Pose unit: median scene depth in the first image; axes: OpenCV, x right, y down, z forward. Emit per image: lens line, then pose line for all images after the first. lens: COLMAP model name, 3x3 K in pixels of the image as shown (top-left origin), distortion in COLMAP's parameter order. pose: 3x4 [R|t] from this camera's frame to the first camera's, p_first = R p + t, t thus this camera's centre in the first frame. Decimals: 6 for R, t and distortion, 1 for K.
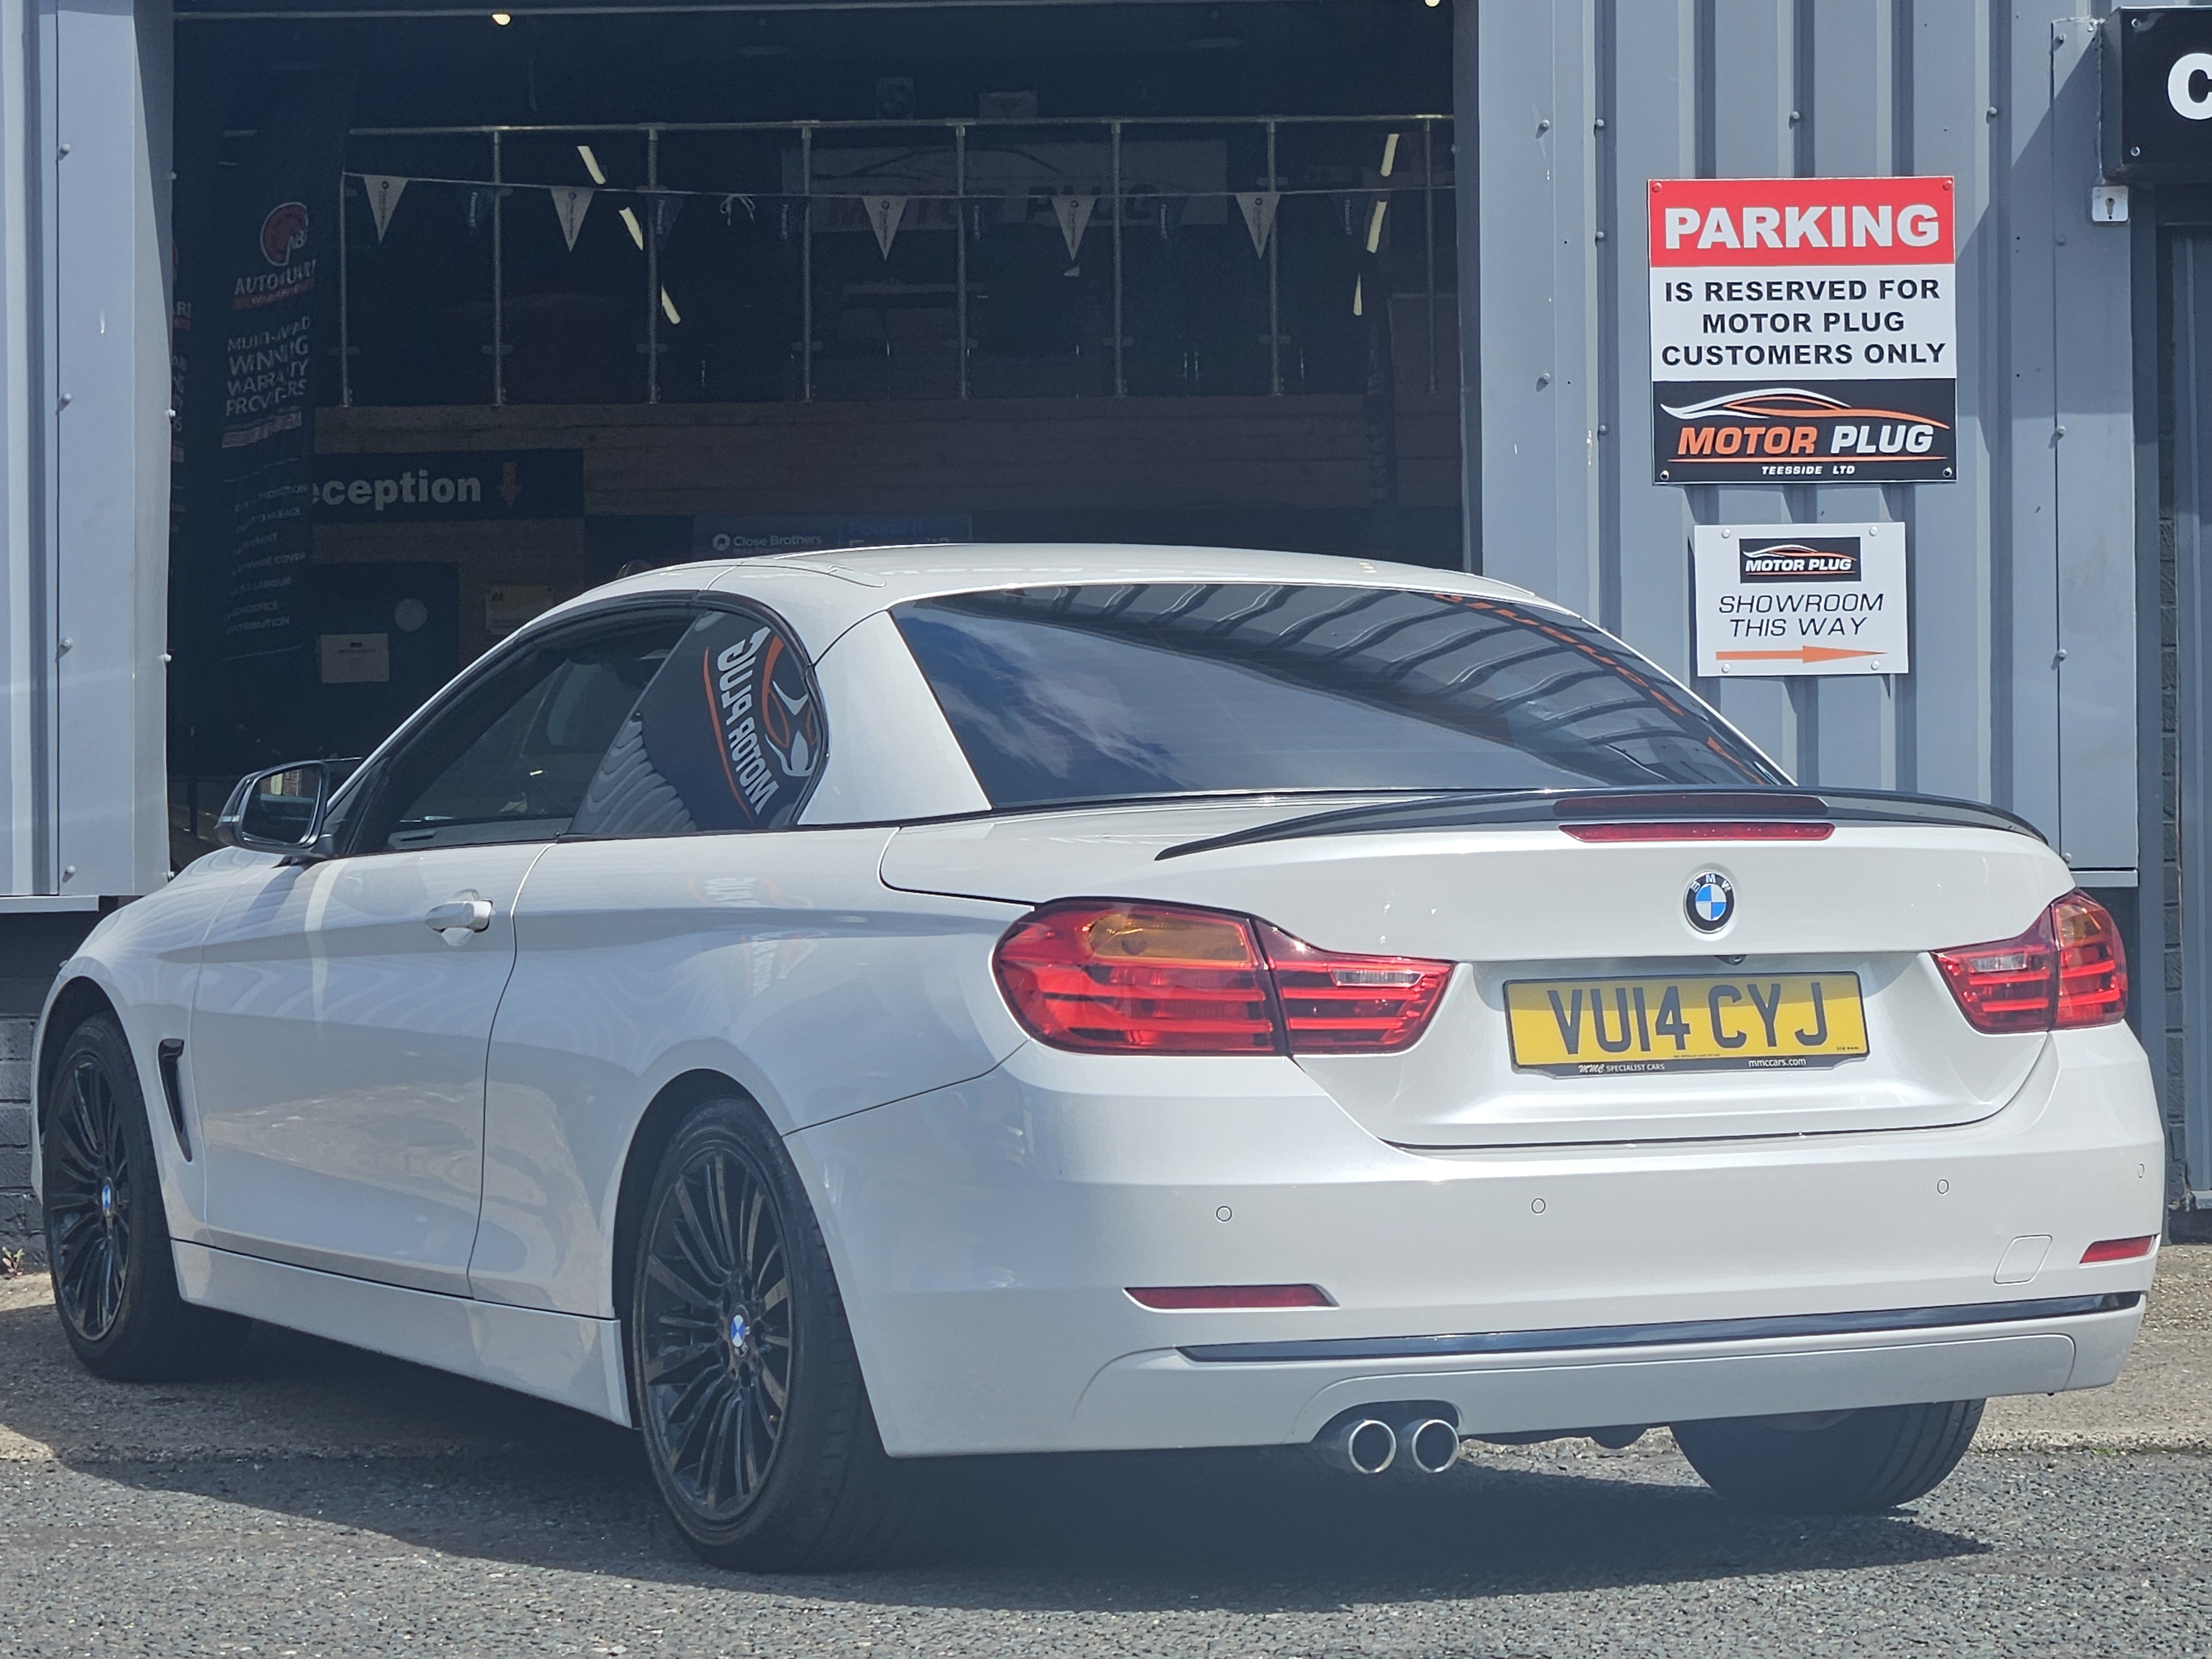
lens RADIAL K [[4949.1, 0, 1106.0], [0, 4949.1, 829.5], [0, 0, 1]] dist [-0.334415, 3.409273]
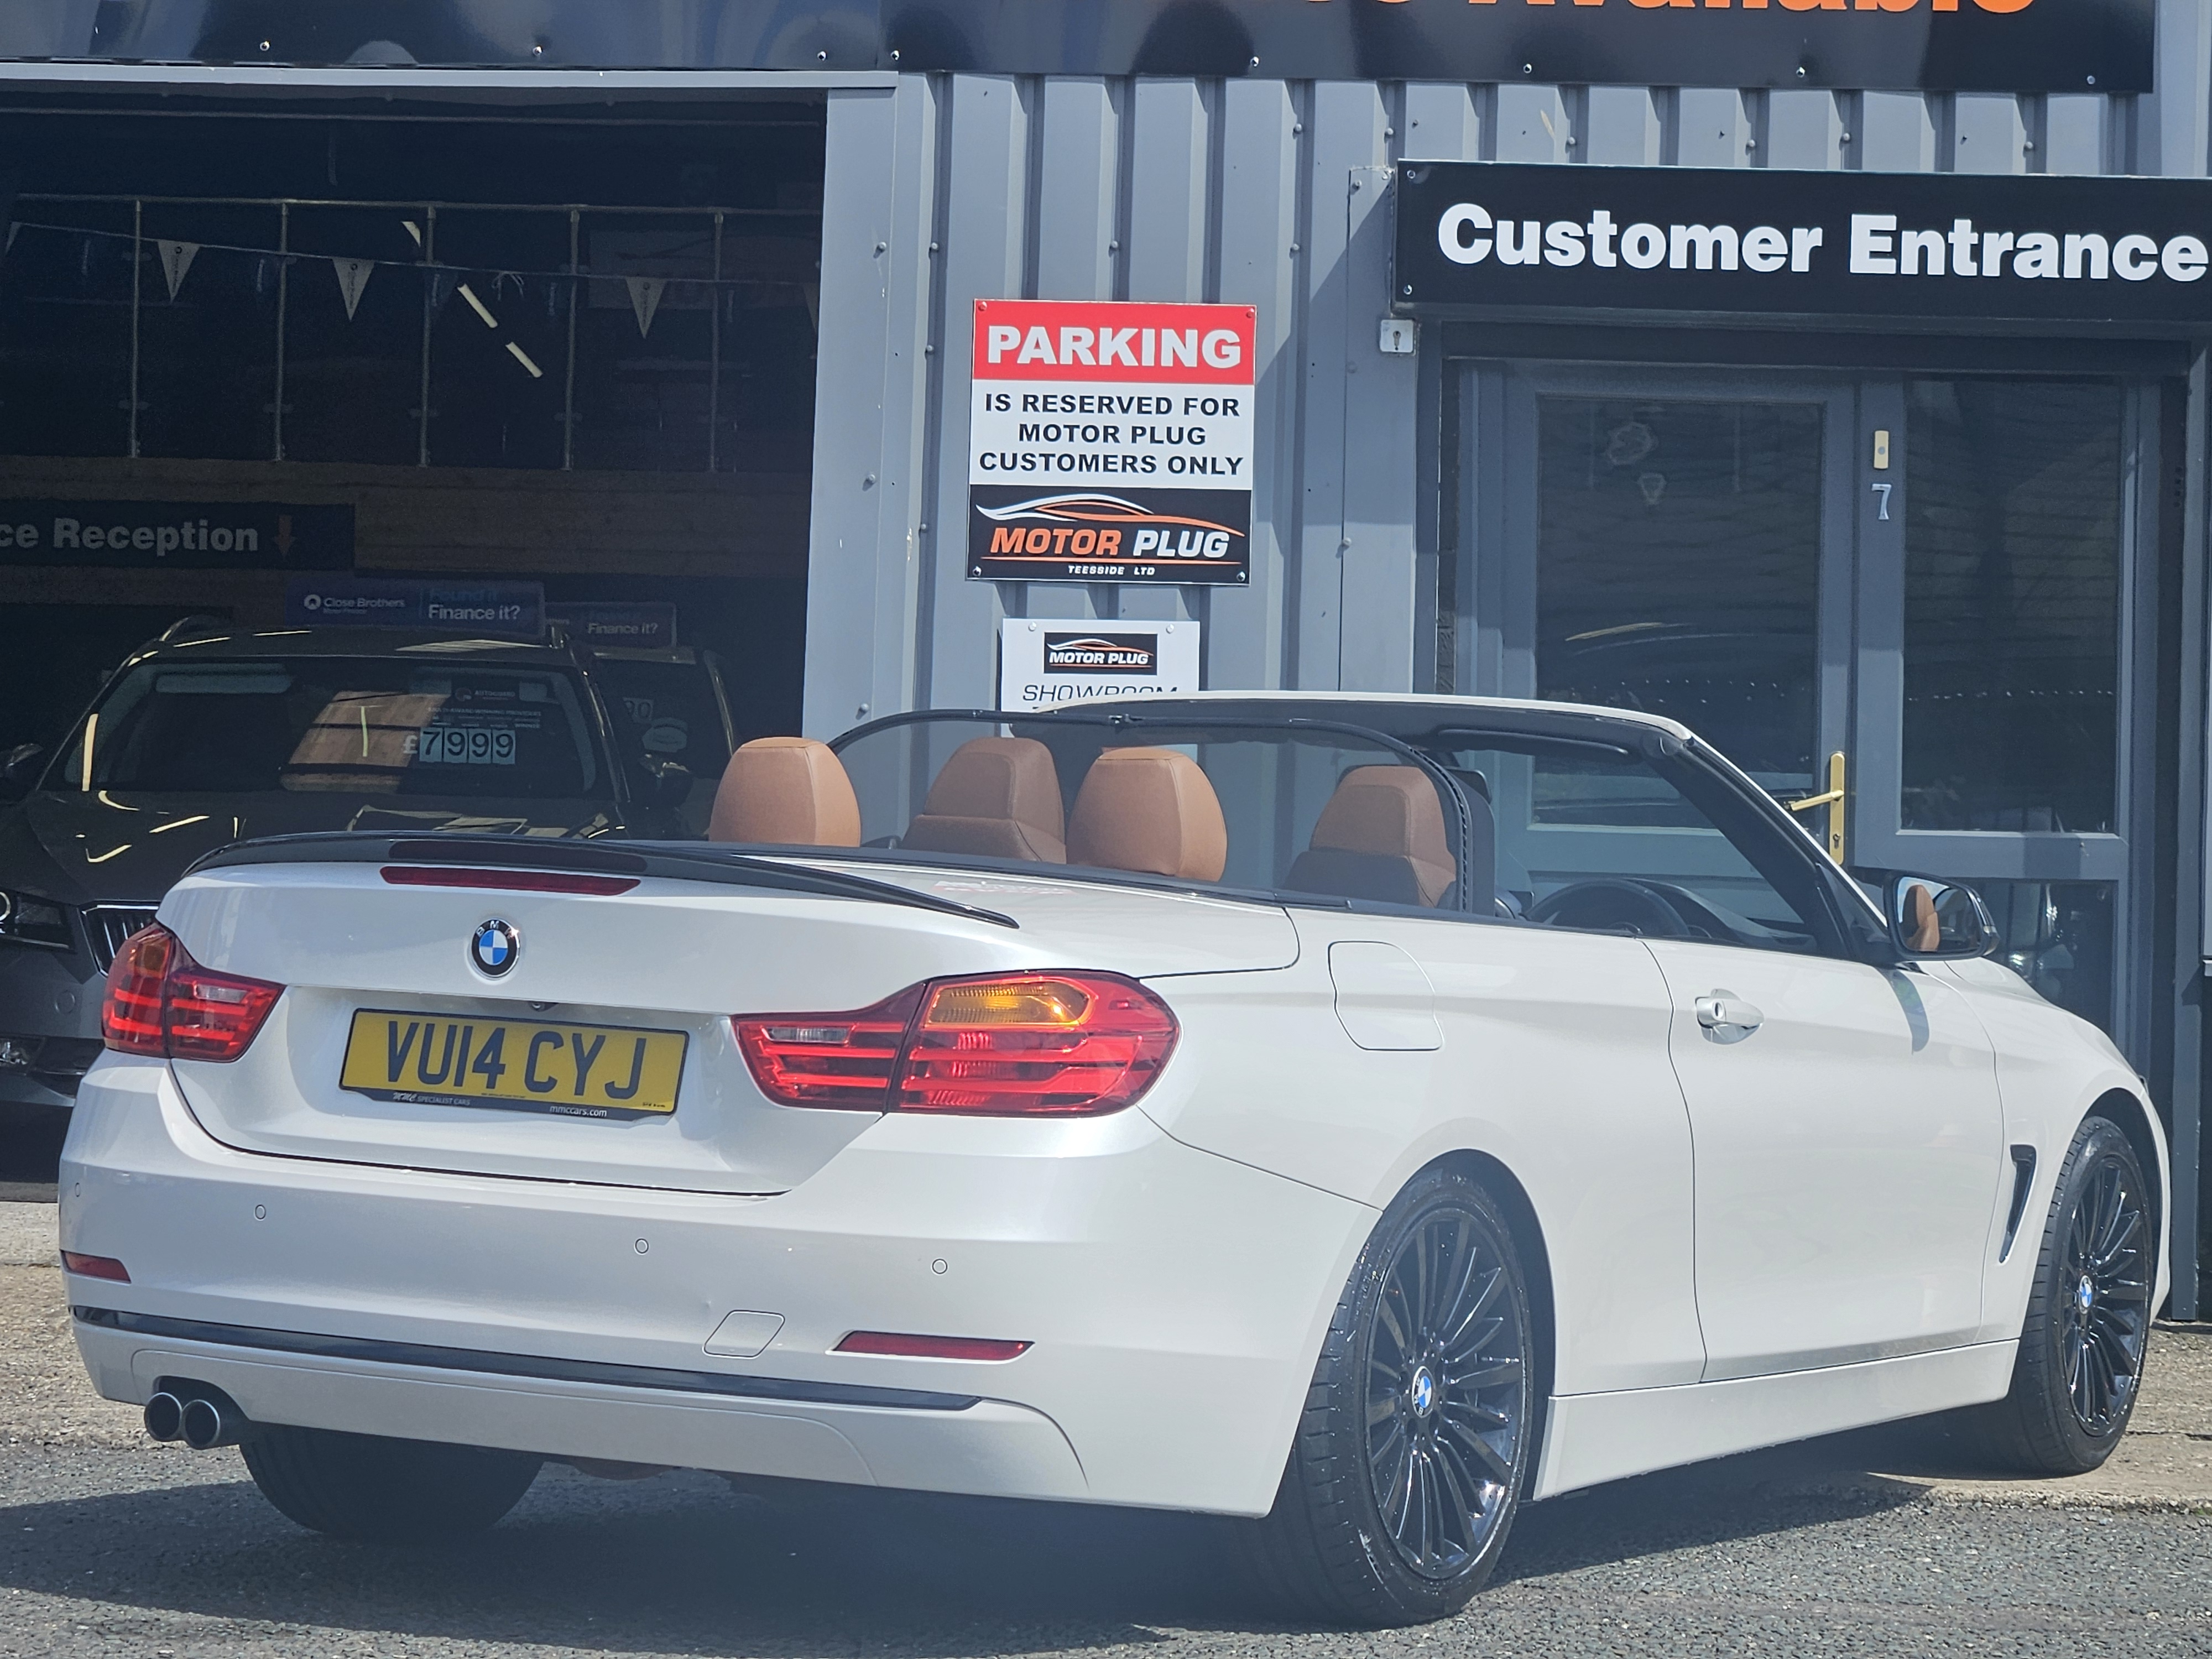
lens RADIAL K [[4729.5, 0, 1146.4], [0, 4729.5, 822.8], [0, 0, 1]] dist [-0.526002, 5.298060]
pose [[0.999272, 0.034108, 0.017110, 0.134588], [-0.033899, 0.999349, -0.012386, -0.005033], [-0.017521, 0.011797, 0.999777, -0.037003]]
